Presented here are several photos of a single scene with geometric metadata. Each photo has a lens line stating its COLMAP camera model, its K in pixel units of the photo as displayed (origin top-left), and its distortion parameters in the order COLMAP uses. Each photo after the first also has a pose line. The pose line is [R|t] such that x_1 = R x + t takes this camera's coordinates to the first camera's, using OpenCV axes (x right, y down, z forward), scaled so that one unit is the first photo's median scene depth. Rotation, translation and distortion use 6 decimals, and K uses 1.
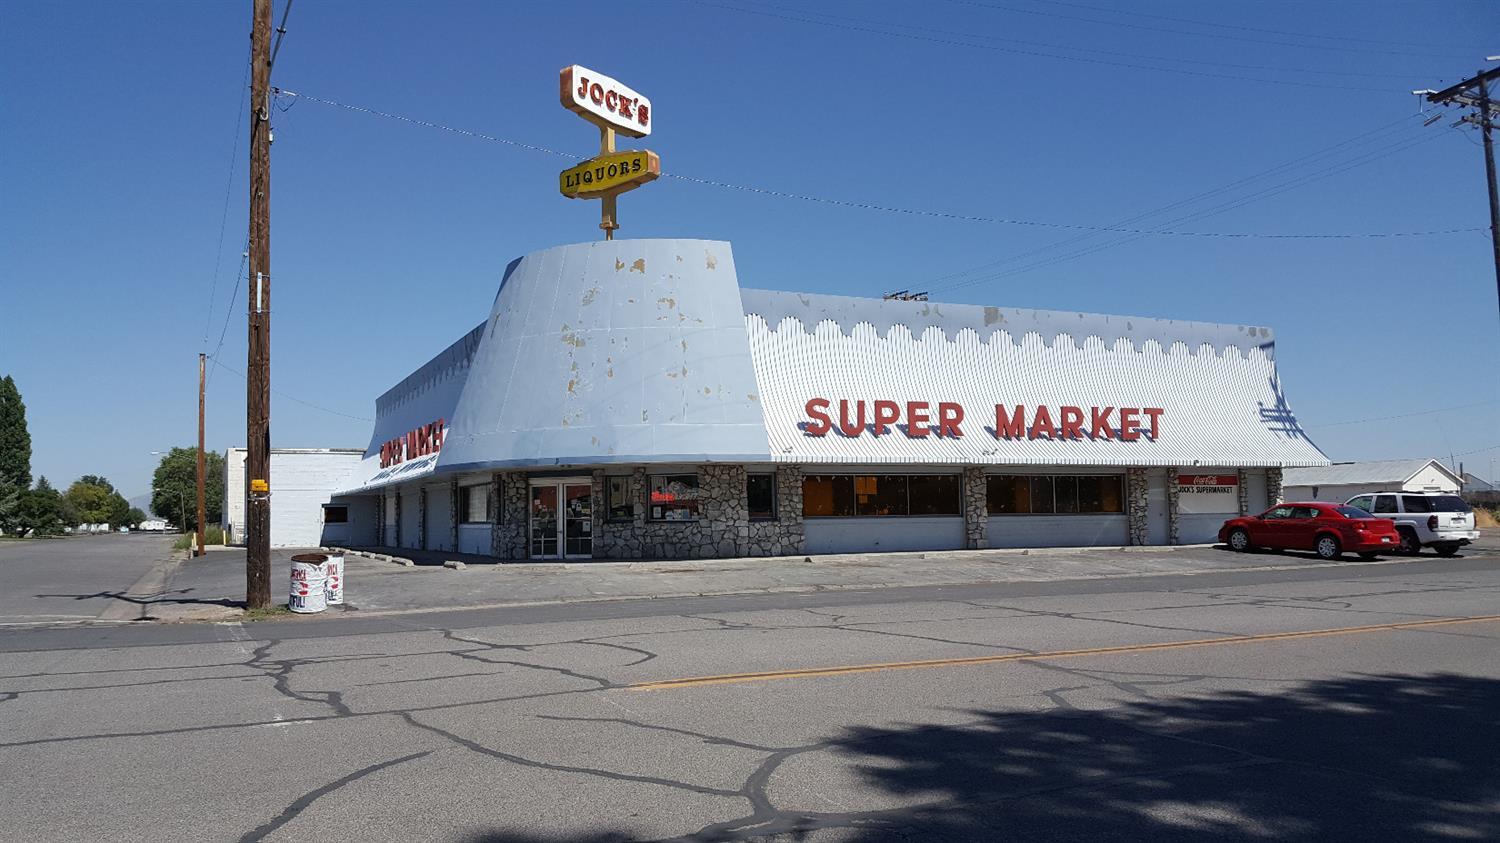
lens RADIAL K [[1106.2, 0, 781.5], [0, 1106.2, 461.5], [0, 0, 1]] dist [-0.052877, -0.004344]
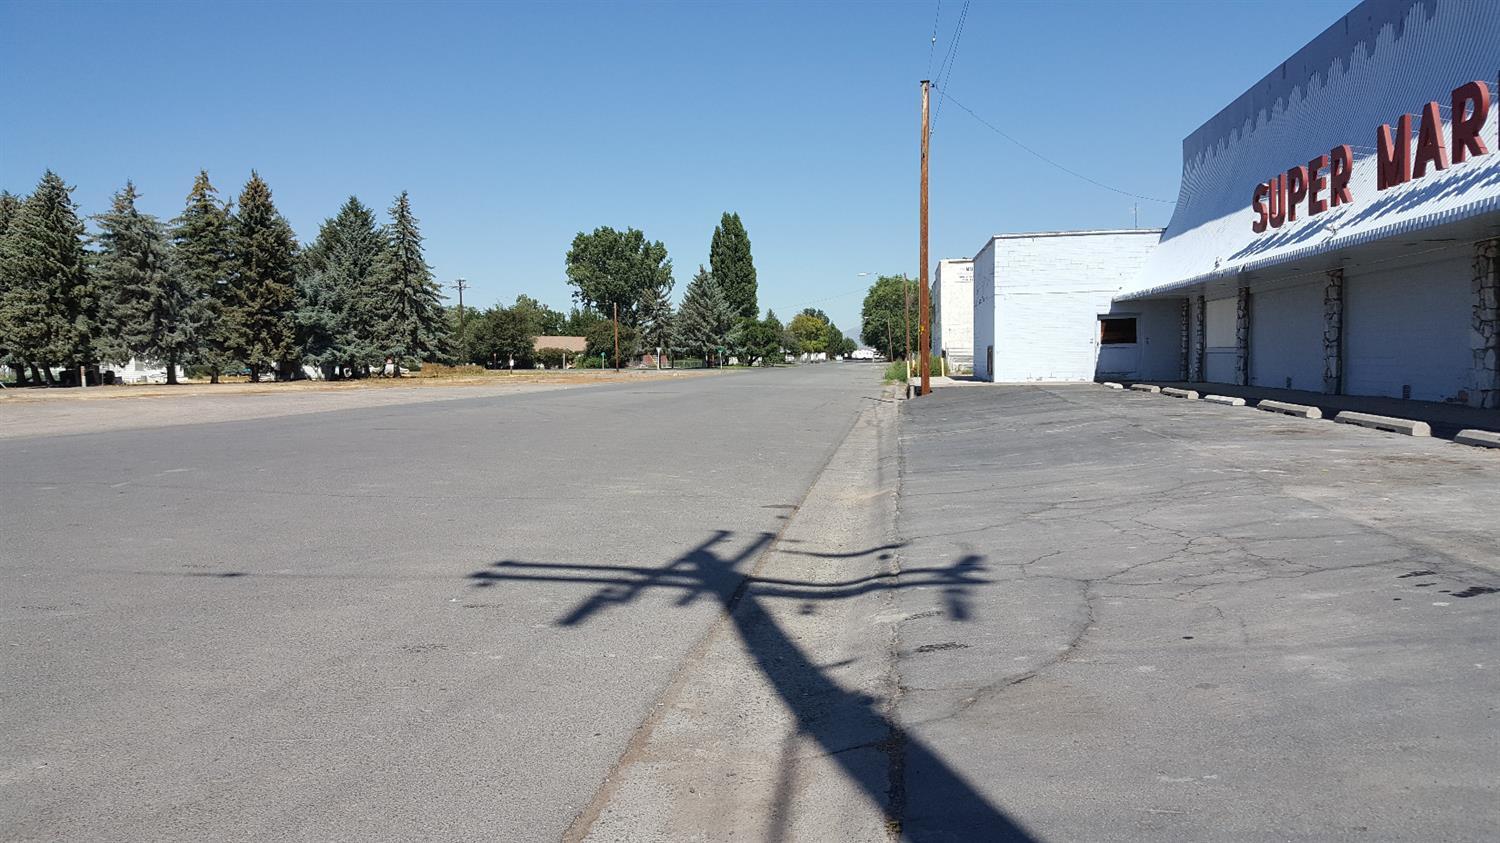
lens RADIAL K [[1106.2, 0, 781.5], [0, 1106.2, 461.5], [0, 0, 1]] dist [-0.052877, -0.004344]
pose [[0.826498, 0.051900, -0.560542, -0.207861], [0.035535, 0.988945, 0.143959, 0.024700], [0.561817, -0.138900, 0.815517, 0.362949]]
